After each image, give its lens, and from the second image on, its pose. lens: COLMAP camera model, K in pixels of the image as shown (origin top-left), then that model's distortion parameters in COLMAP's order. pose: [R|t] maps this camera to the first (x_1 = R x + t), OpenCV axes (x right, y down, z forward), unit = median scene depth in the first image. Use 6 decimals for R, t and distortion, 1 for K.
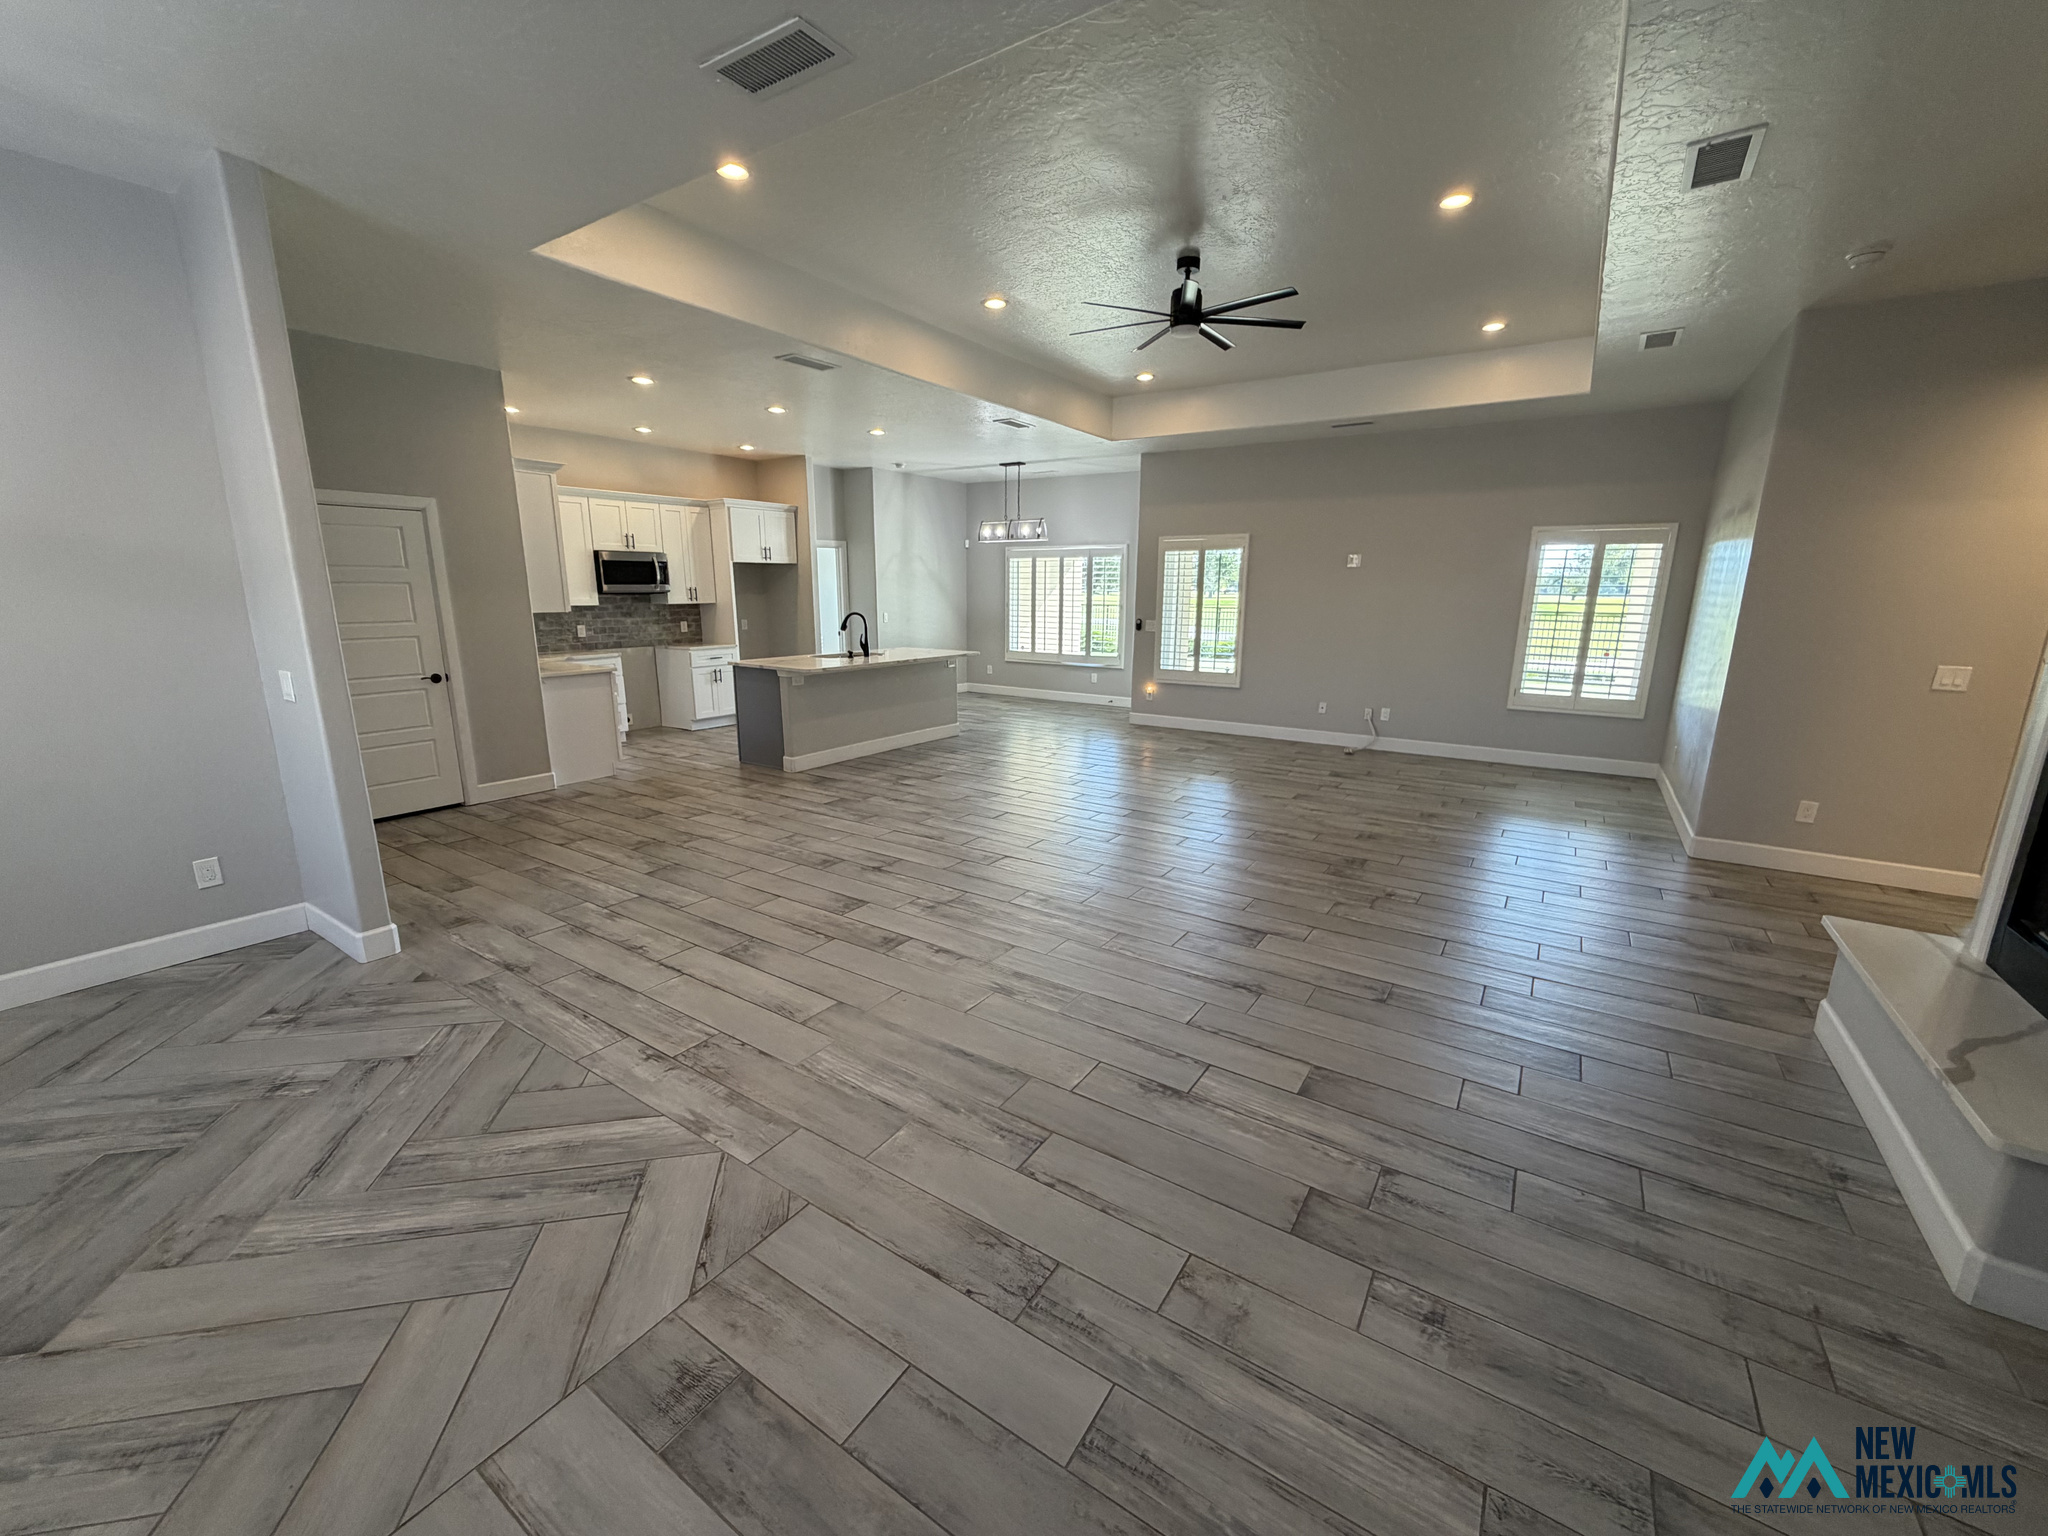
lens RADIAL K [[814.6, 0, 1023.6], [0, 814.6, 769.4], [0, 0, 1]] dist [0.000842, -0.000435]
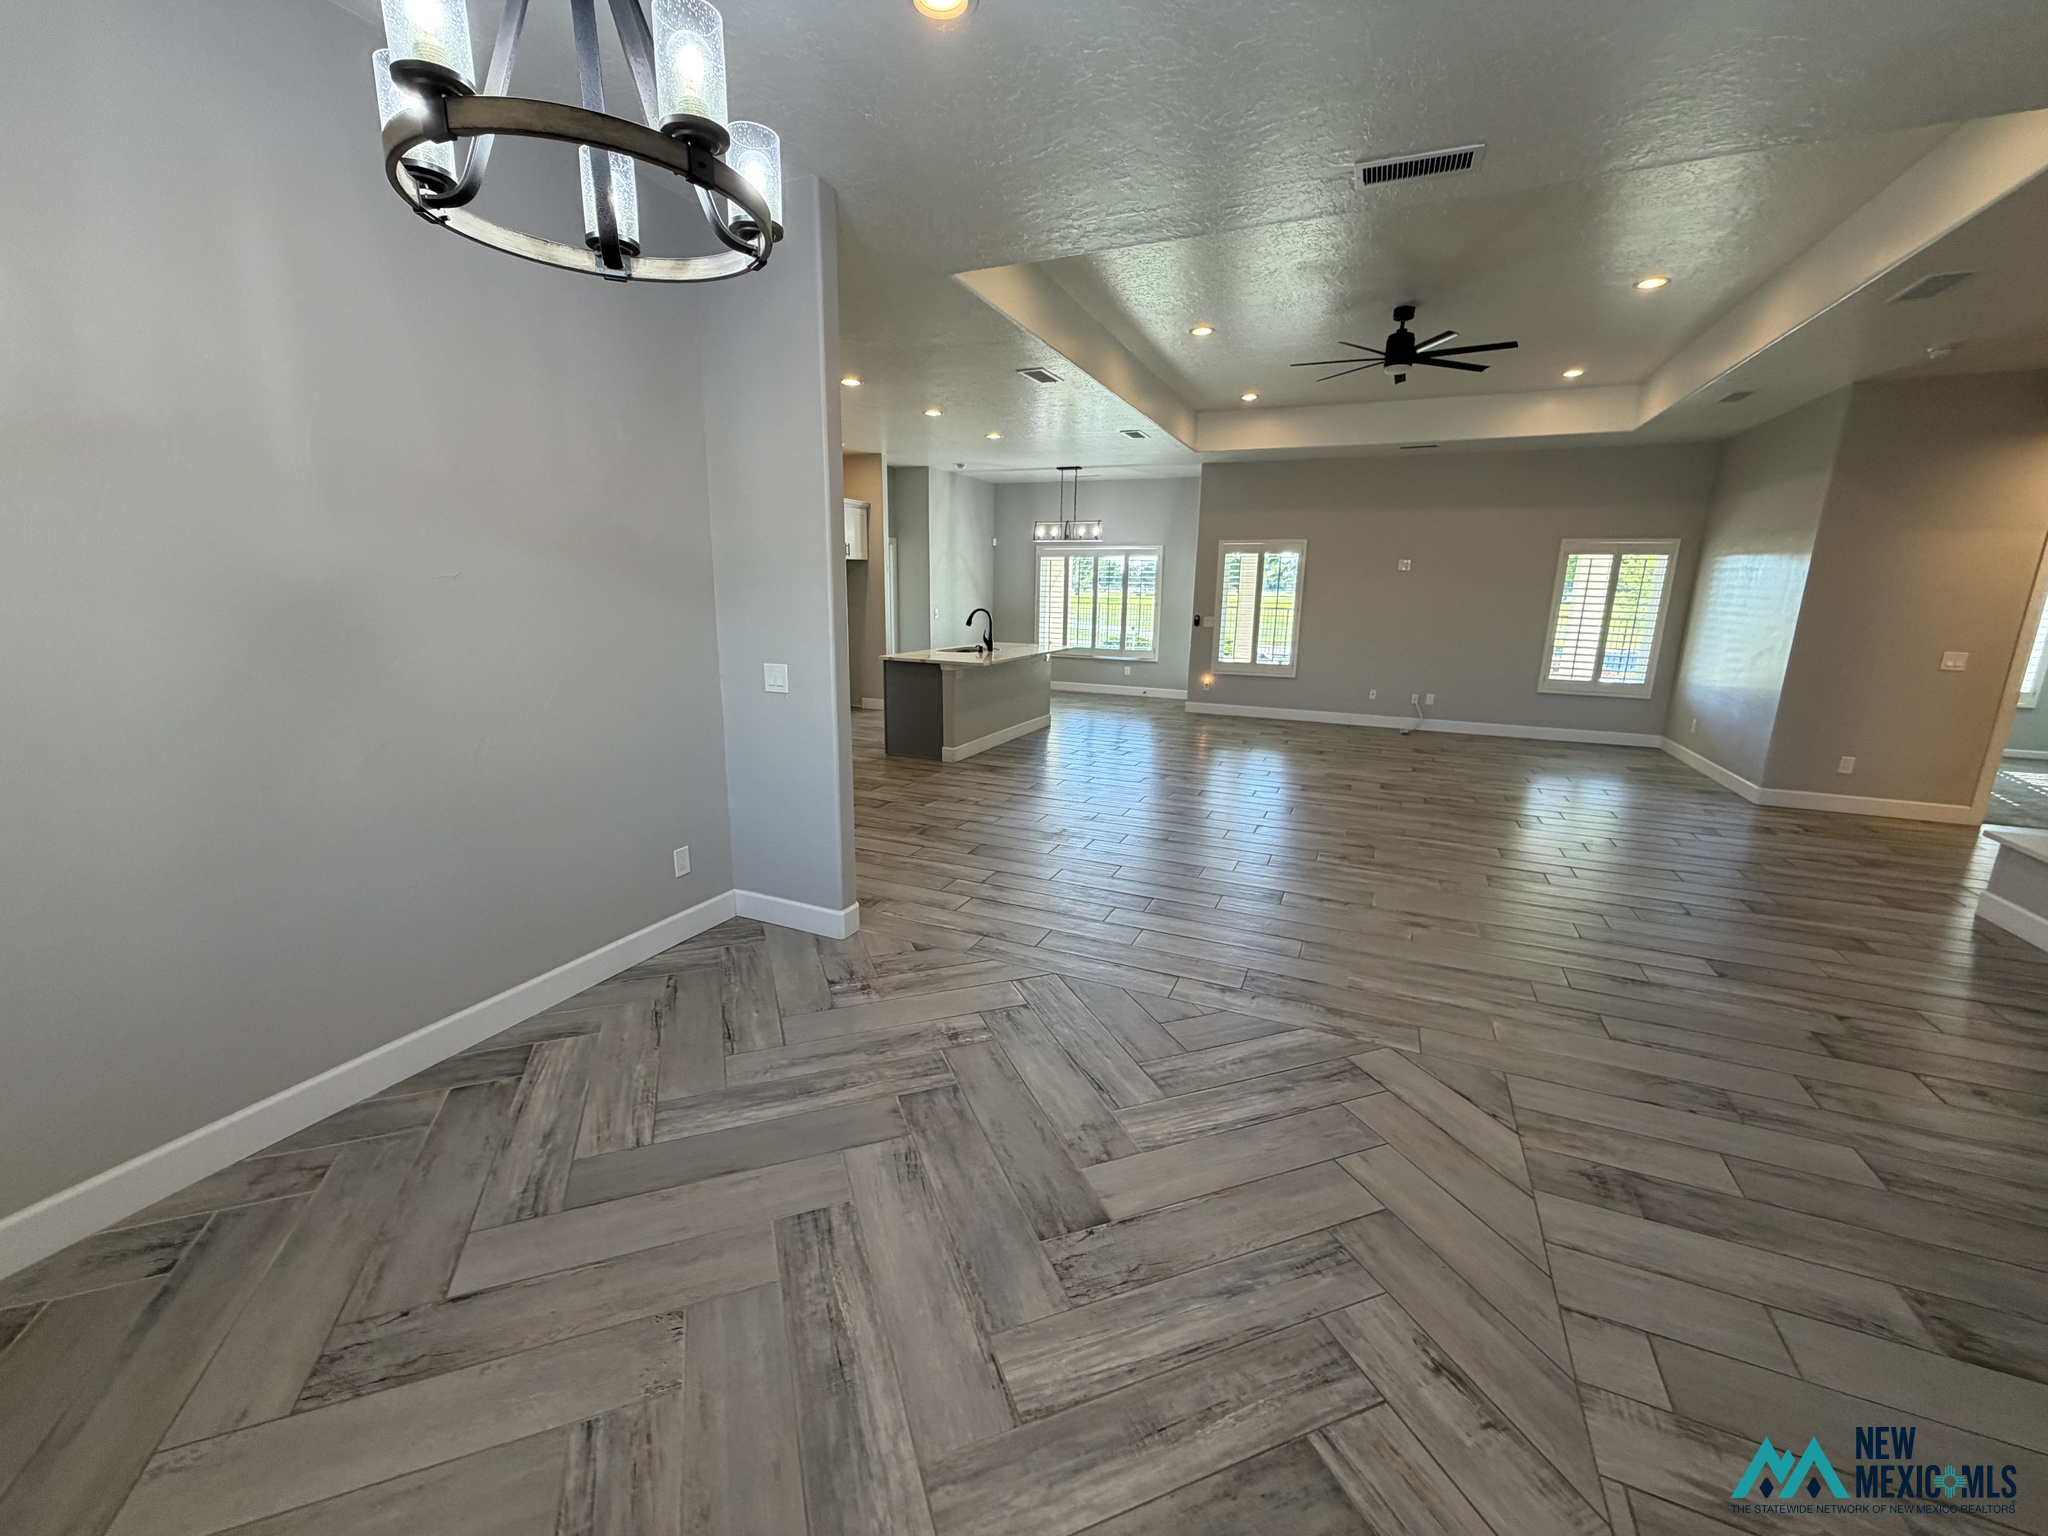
lens RADIAL K [[814.6, 0, 1021.4], [0, 814.6, 768.2], [0, 0, 1]] dist [0.000842, -0.000435]
pose [[0.985347, -0.029007, 0.168075, -0.334633], [0.028466, 0.999579, 0.005629, 0.007002], [-0.168167, -0.000762, 0.985758, -0.037232]]
